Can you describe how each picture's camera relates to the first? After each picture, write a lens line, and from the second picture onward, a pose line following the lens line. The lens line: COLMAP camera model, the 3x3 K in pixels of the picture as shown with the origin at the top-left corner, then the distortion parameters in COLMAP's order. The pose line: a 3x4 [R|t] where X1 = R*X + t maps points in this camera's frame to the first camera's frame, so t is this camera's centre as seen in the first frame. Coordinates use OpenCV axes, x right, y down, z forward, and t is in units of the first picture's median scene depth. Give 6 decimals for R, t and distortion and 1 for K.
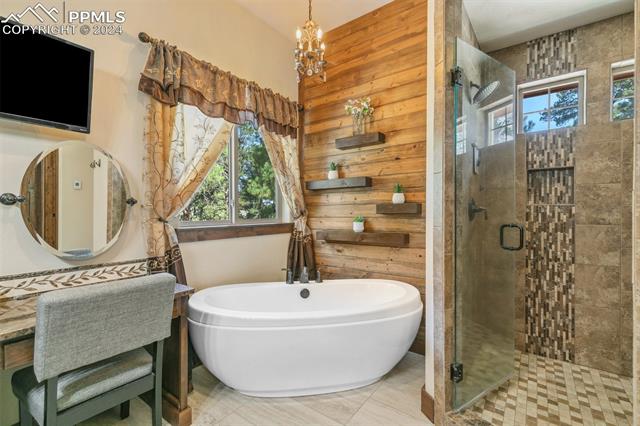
lens RADIAL K [[286.6, 0, 320.3], [0, 286.6, 212.3], [0, 0, 1]] dist [0.006573, -0.001732]
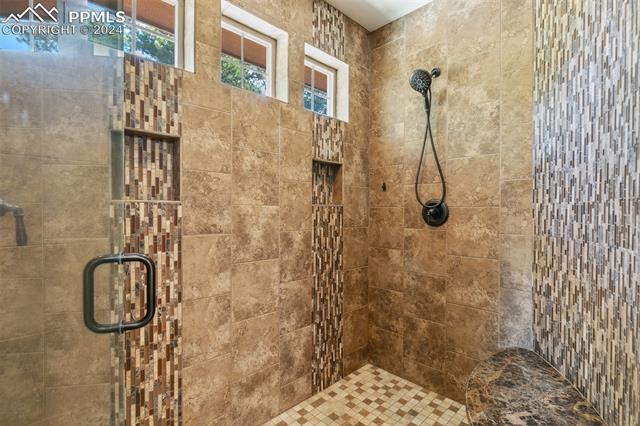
lens RADIAL K [[310.5, 0, 321.9], [0, 310.5, 214.0], [0, 0, 1]] dist [-0.002073, -0.000677]
pose [[0.144349, -0.007292, 0.989500, 0.289350], [0.001779, 0.999973, 0.007110, -0.006622], [-0.989525, 0.000734, 0.144358, 0.610382]]
